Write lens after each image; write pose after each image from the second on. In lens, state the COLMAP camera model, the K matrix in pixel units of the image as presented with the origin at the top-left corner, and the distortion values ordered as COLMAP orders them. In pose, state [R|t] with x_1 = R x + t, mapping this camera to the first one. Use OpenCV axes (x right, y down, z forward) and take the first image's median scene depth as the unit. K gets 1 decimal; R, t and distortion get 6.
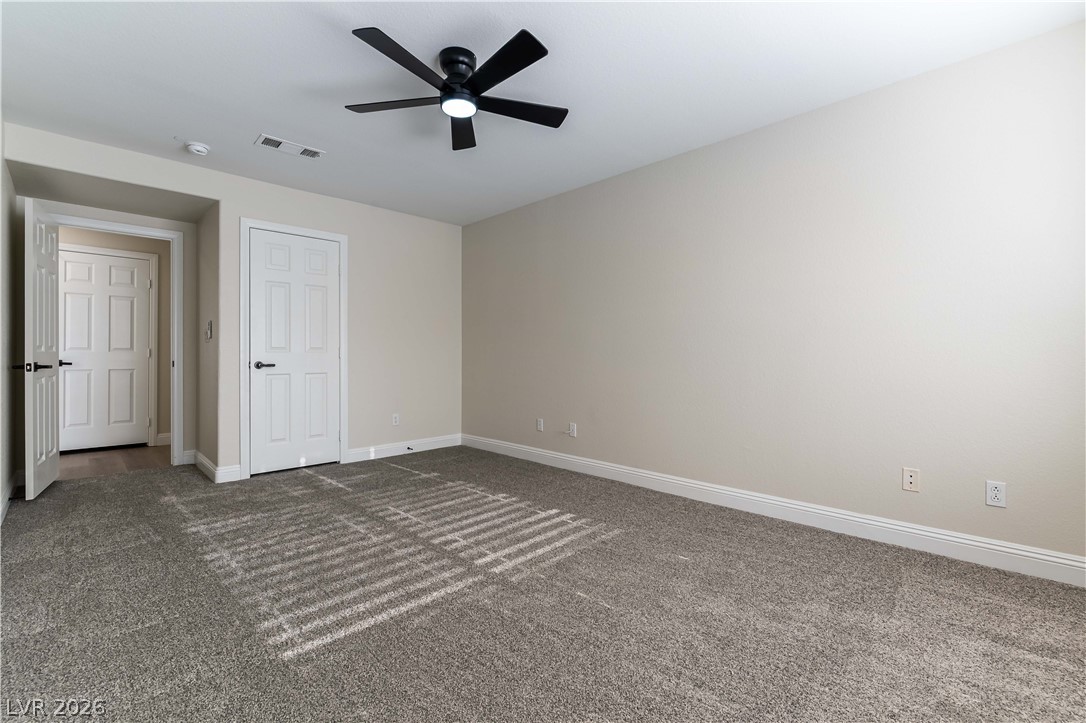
lens RADIAL K [[436.0, 0, 545.1], [0, 436.0, 358.4], [0, 0, 1]] dist [0.000042, 0.000003]
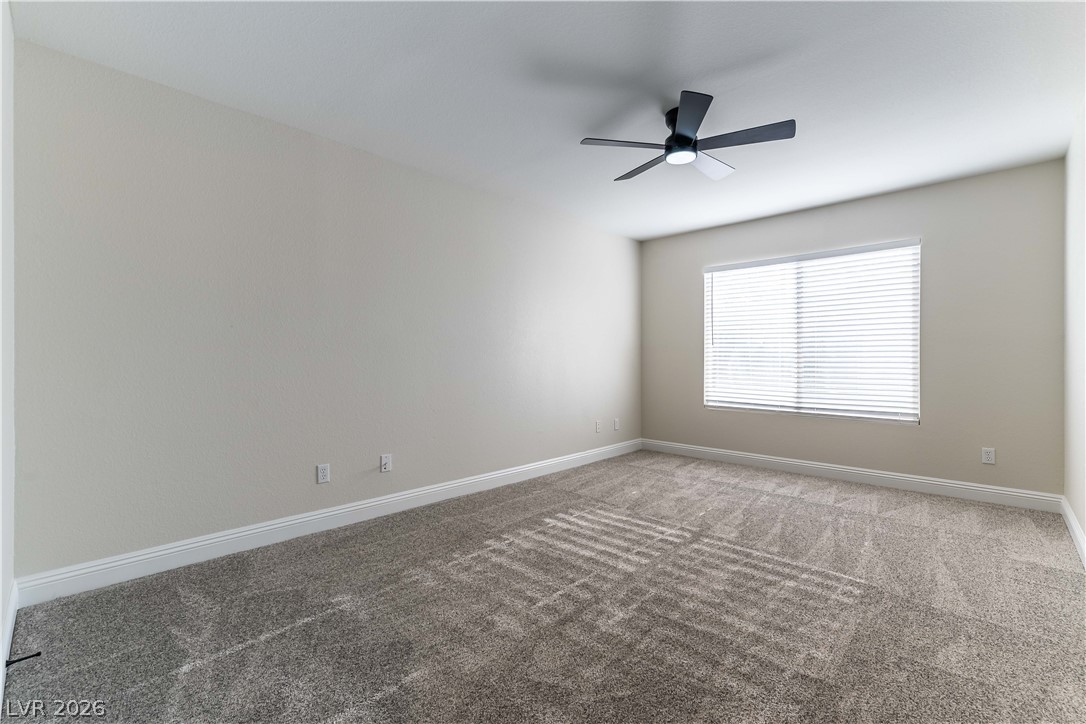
lens RADIAL K [[505.4, 0, 543.9], [0, 505.4, 360.8], [0, 0, 1]] dist [0.000803, 0.000024]
pose [[-0.022355, 0.000694, 0.999750, -1.189524], [0.008604, 0.999963, -0.000502, -0.000661], [-0.999713, 0.008591, -0.022360, 1.122026]]
